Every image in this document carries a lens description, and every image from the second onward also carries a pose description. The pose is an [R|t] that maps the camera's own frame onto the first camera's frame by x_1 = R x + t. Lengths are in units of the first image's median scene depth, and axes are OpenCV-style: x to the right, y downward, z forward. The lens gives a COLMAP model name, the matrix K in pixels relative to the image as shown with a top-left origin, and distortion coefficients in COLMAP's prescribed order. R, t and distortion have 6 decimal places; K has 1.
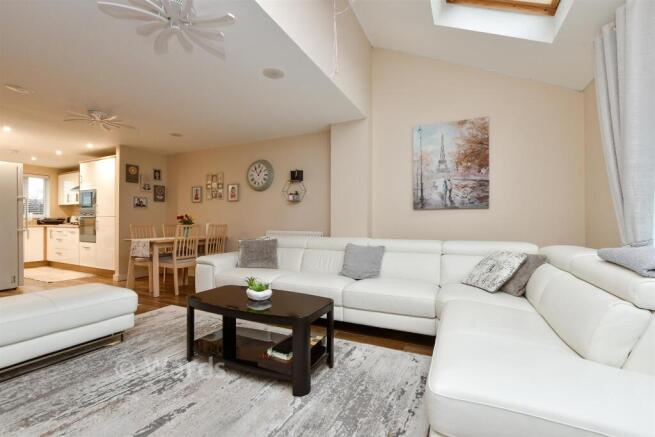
lens RADIAL K [[287.1, 0, 325.8], [0, 287.1, 220.2], [0, 0, 1]] dist [-0.017543, 0.003238]
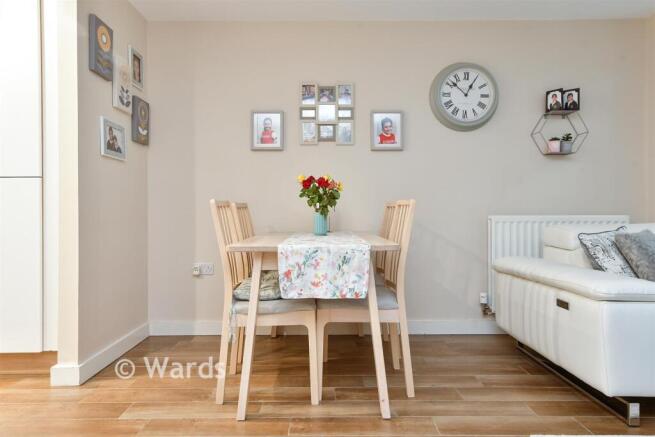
lens RADIAL K [[411.0, 0, 324.6], [0, 411.0, 209.9], [0, 0, 1]] dist [0.008209, 0.006090]
pose [[0.900284, -0.000765, 0.435302, -0.909588], [0.003531, 0.999978, -0.005546, 0.036670], [-0.435289, 0.006530, 0.900267, 0.634449]]
